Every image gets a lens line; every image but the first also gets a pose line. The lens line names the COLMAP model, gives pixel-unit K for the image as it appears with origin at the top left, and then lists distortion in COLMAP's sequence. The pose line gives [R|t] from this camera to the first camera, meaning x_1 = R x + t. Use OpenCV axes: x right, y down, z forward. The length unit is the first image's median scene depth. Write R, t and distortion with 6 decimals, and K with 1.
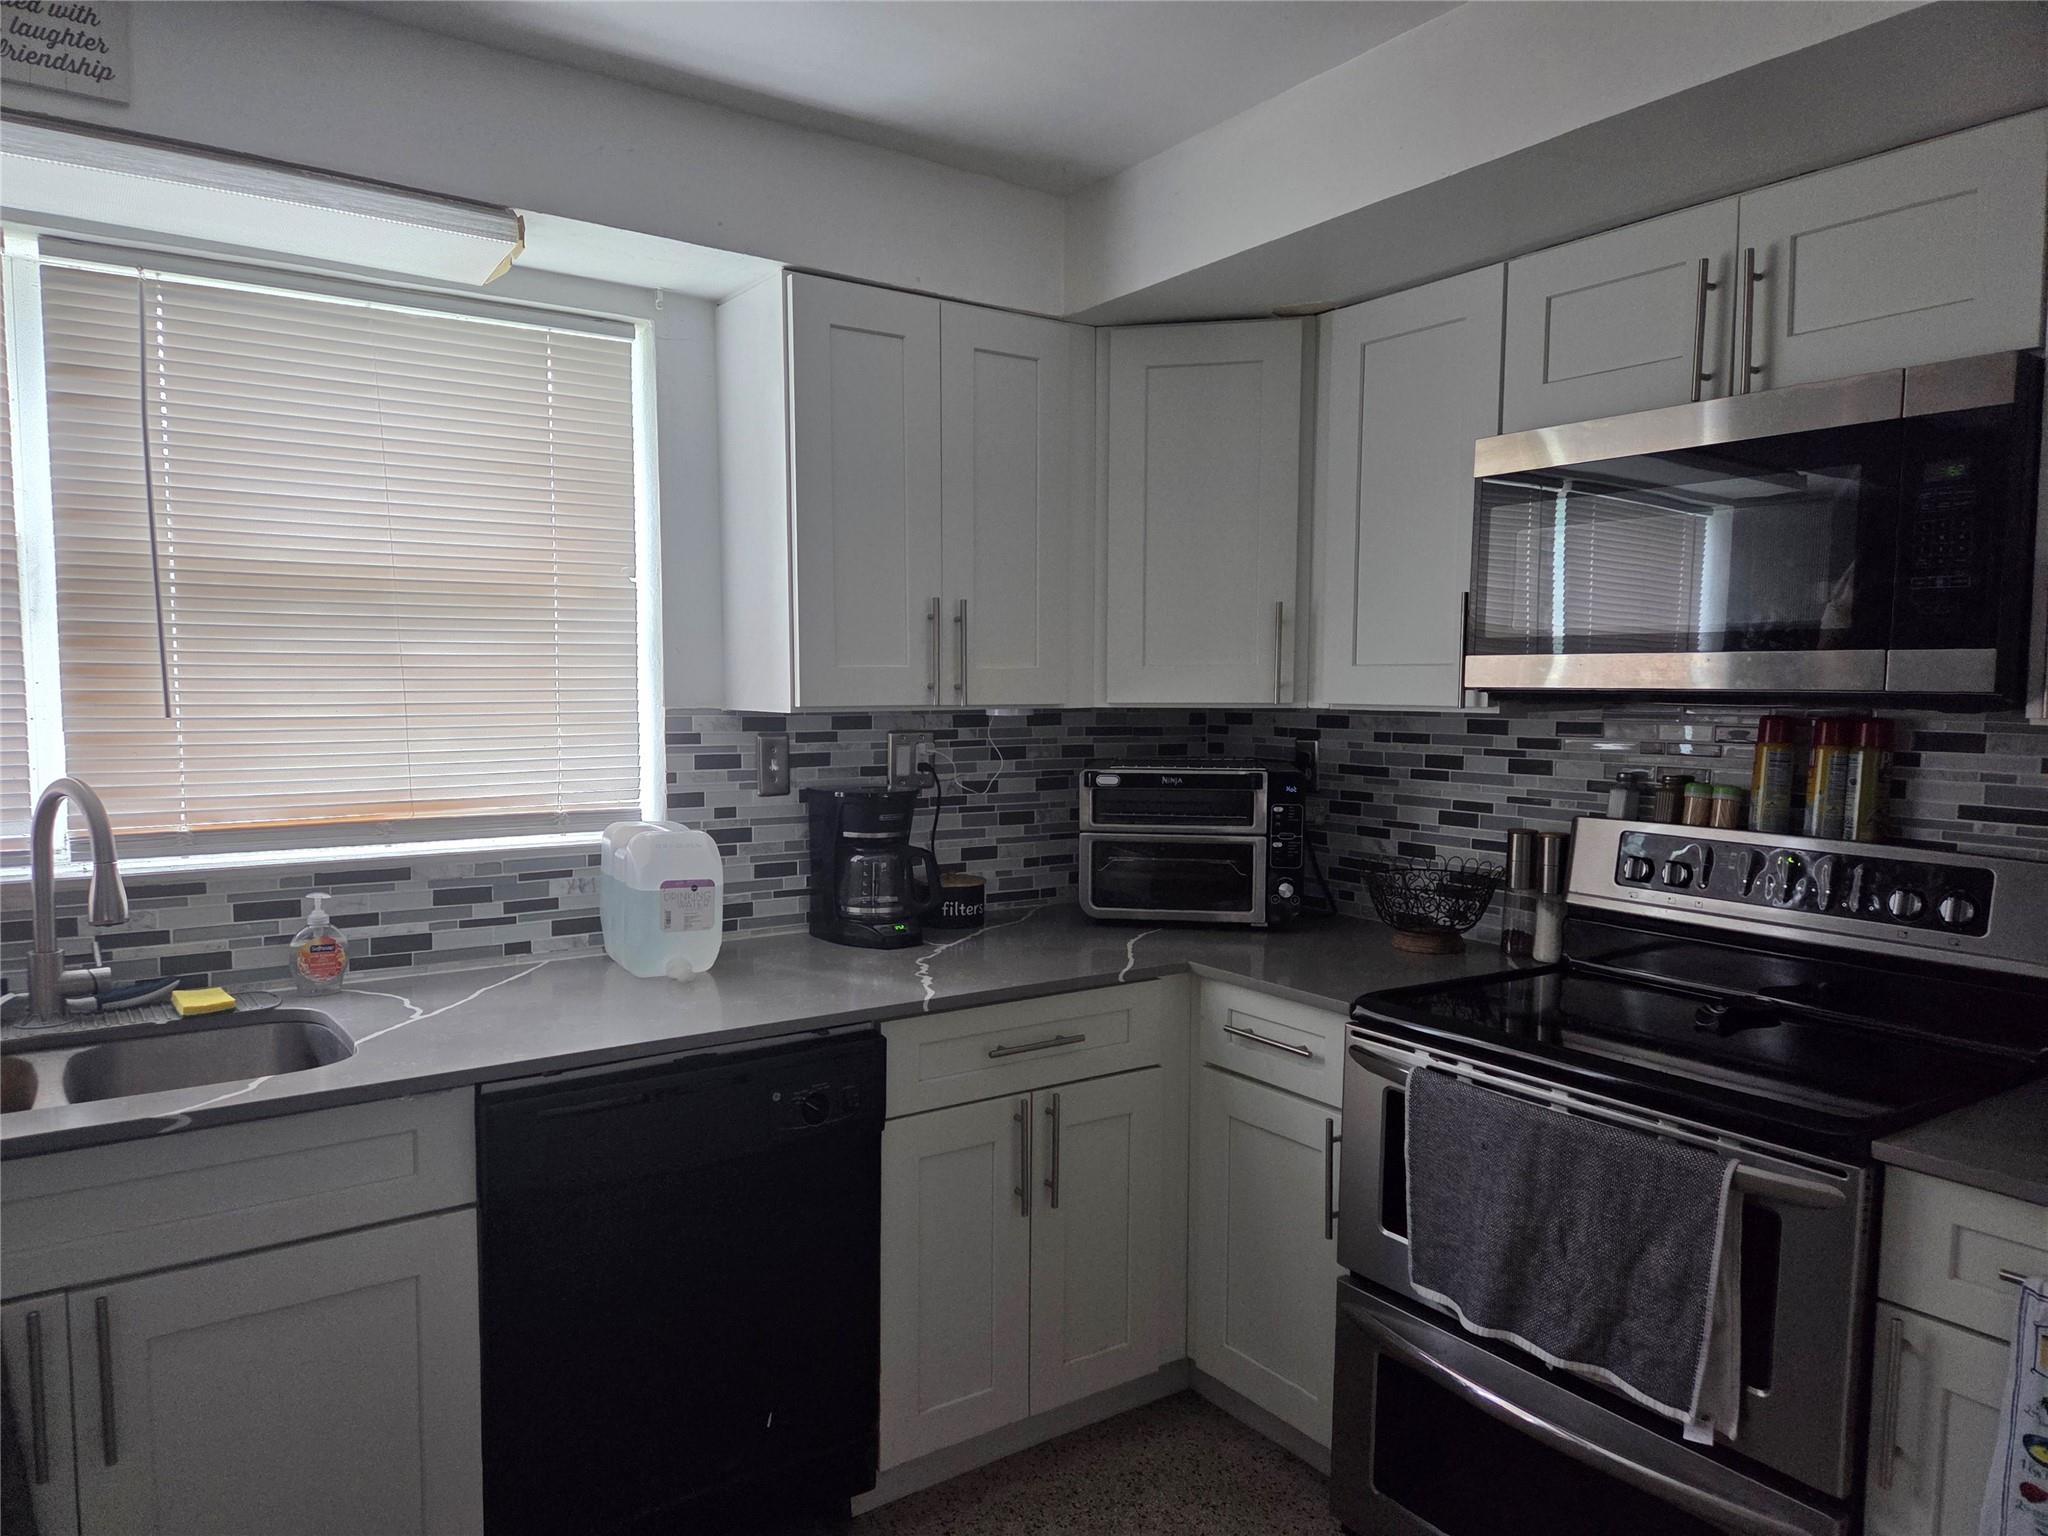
lens RADIAL K [[1361.8, 0, 1015.2], [0, 1361.8, 791.2], [0, 0, 1]] dist [0.086067, -0.071231]
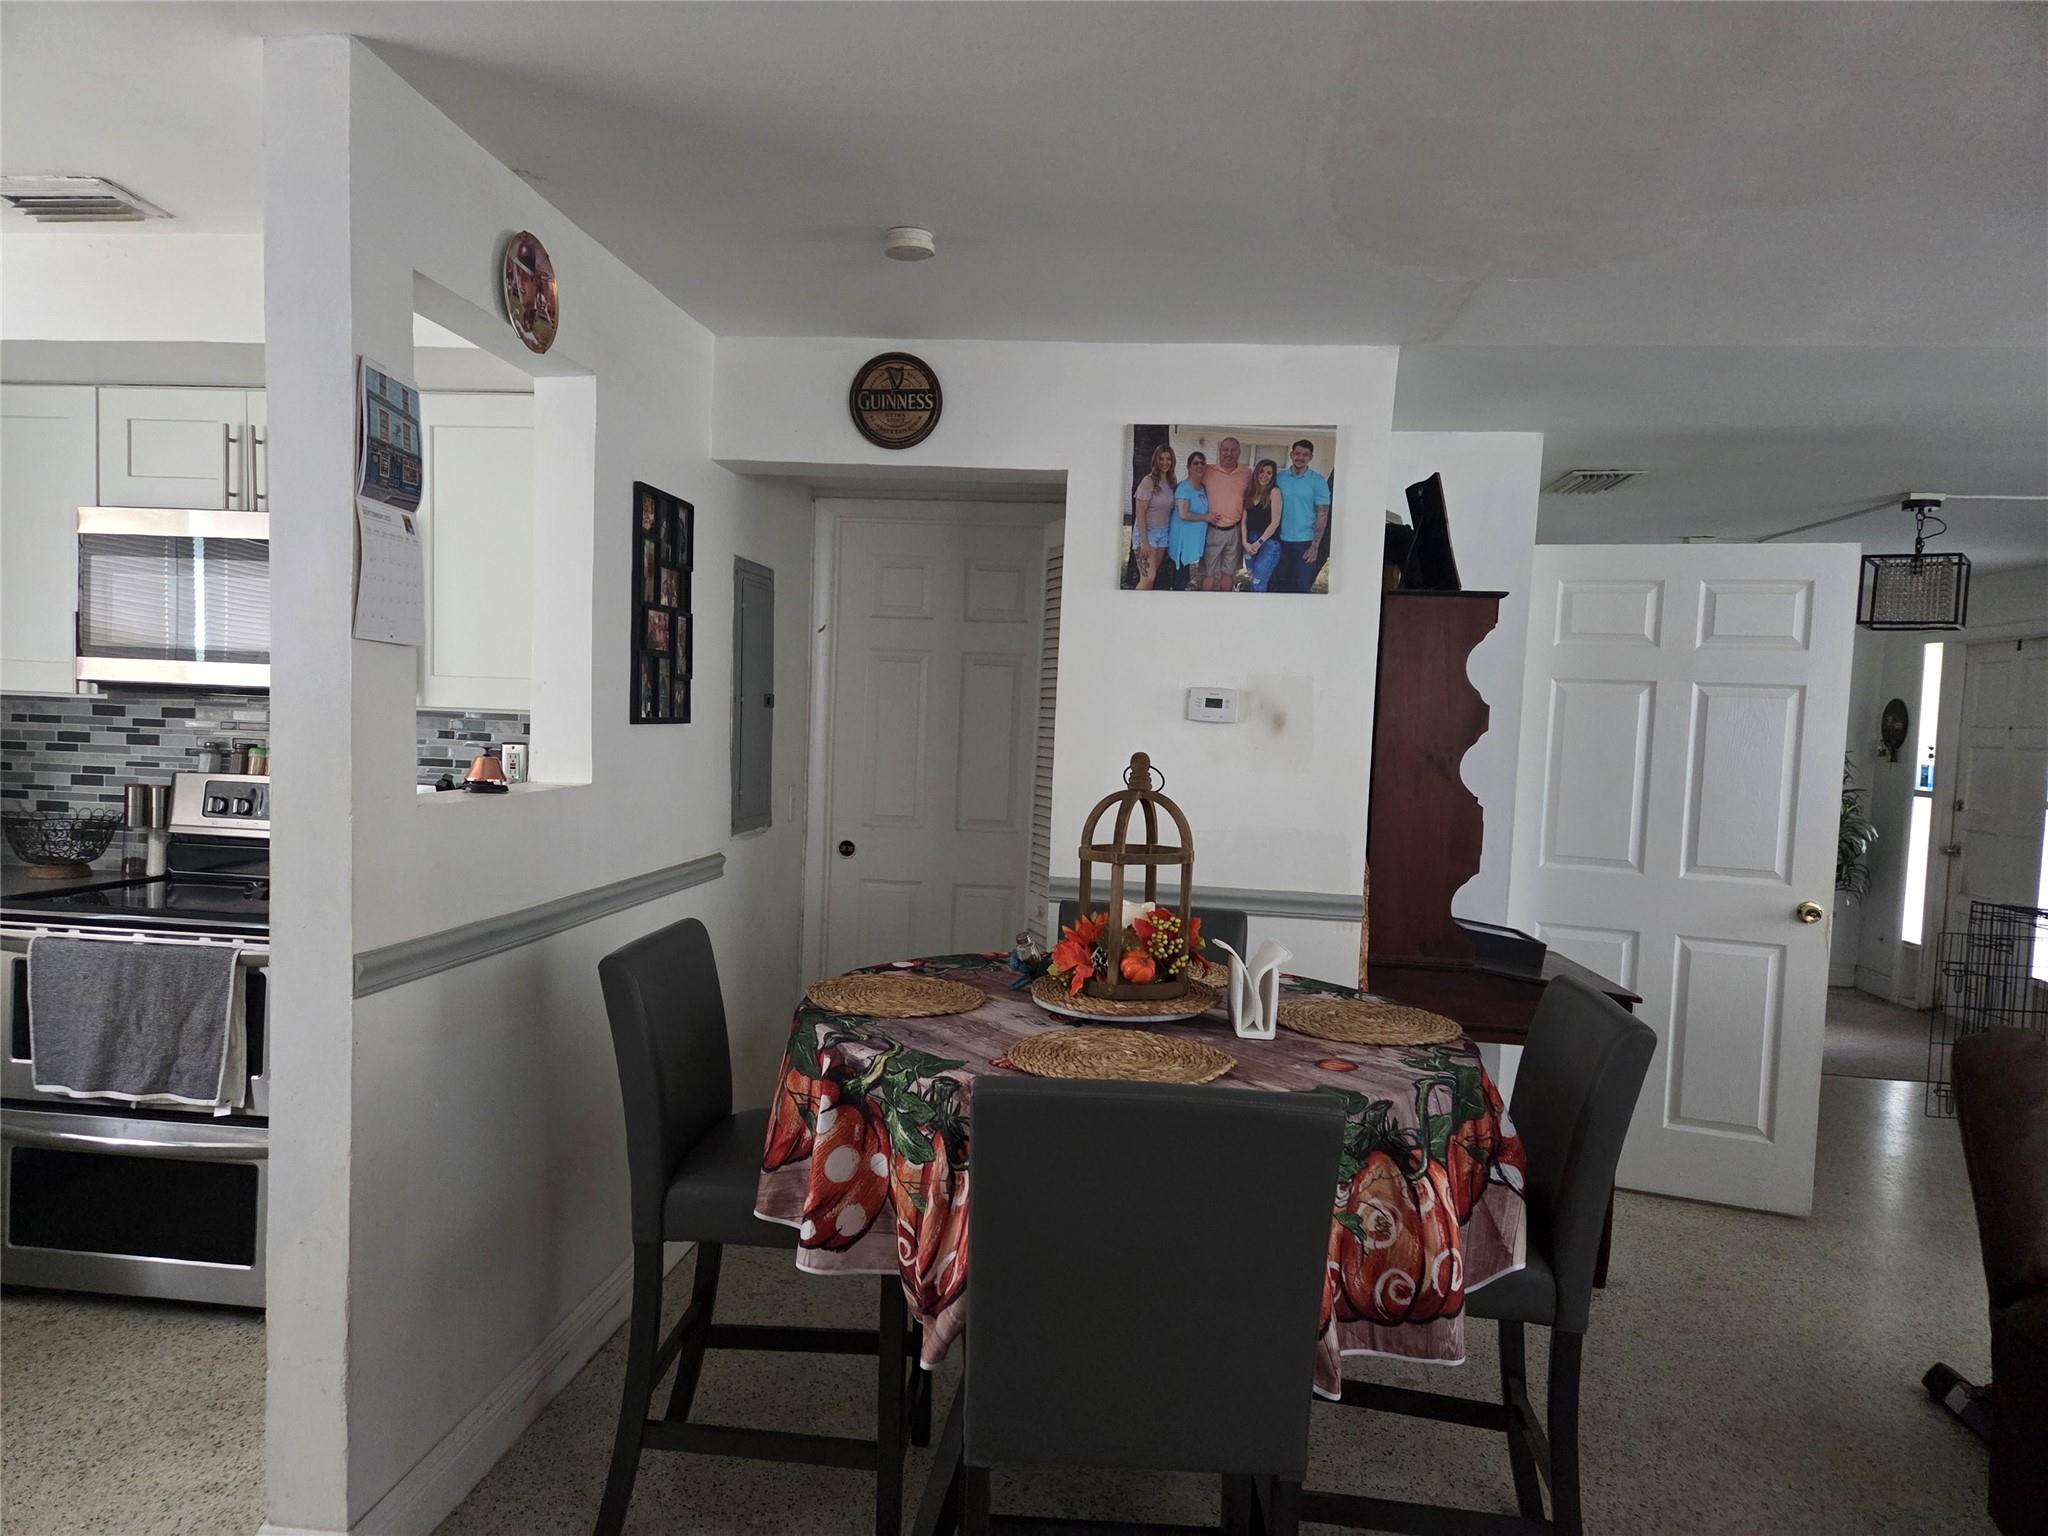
lens RADIAL K [[1361.8, 0, 995.5], [0, 1361.8, 785.0], [0, 0, 1]] dist [0.086067, -0.071231]
pose [[0.667955, -0.017369, 0.743999, -0.107799], [0.028873, 0.999580, -0.002586, 0.062540], [-0.743642, 0.023208, 0.668175, -0.638066]]
